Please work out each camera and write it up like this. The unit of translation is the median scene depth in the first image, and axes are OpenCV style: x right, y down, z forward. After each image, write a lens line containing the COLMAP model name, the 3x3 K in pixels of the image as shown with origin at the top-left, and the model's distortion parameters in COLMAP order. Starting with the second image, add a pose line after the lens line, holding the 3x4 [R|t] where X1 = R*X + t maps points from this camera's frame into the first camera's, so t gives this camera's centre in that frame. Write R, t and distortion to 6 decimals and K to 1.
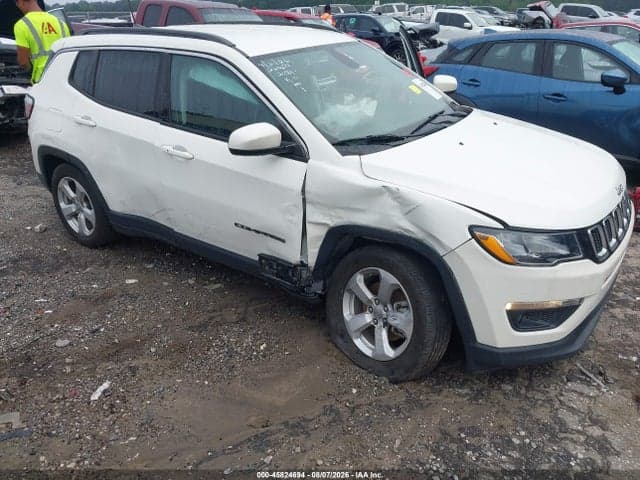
lens RADIAL K [[501.8, 0, 320.0], [0, 501.8, 240.0], [0, 0, 1]] dist [0.025284, -0.021747]
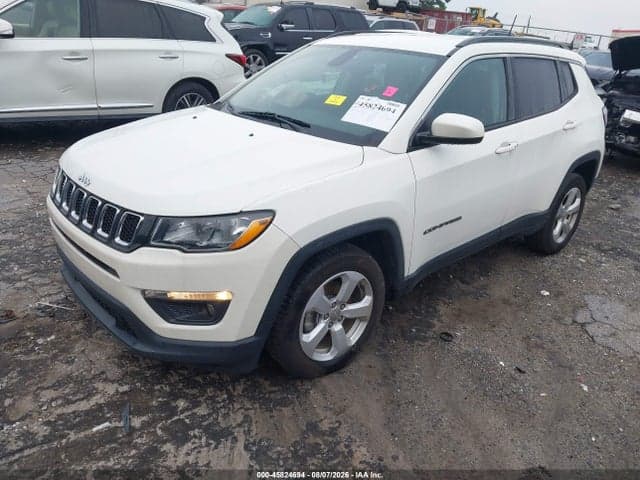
lens RADIAL K [[501.8, 0, 320.0], [0, 501.8, 240.0], [0, 0, 1]] dist [0.025284, -0.021747]
pose [[-0.211971, 0.373165, -0.903226, 1.286141], [-0.466946, 0.773230, 0.429041, -0.569634], [0.858505, 0.512701, 0.010346, 1.326129]]
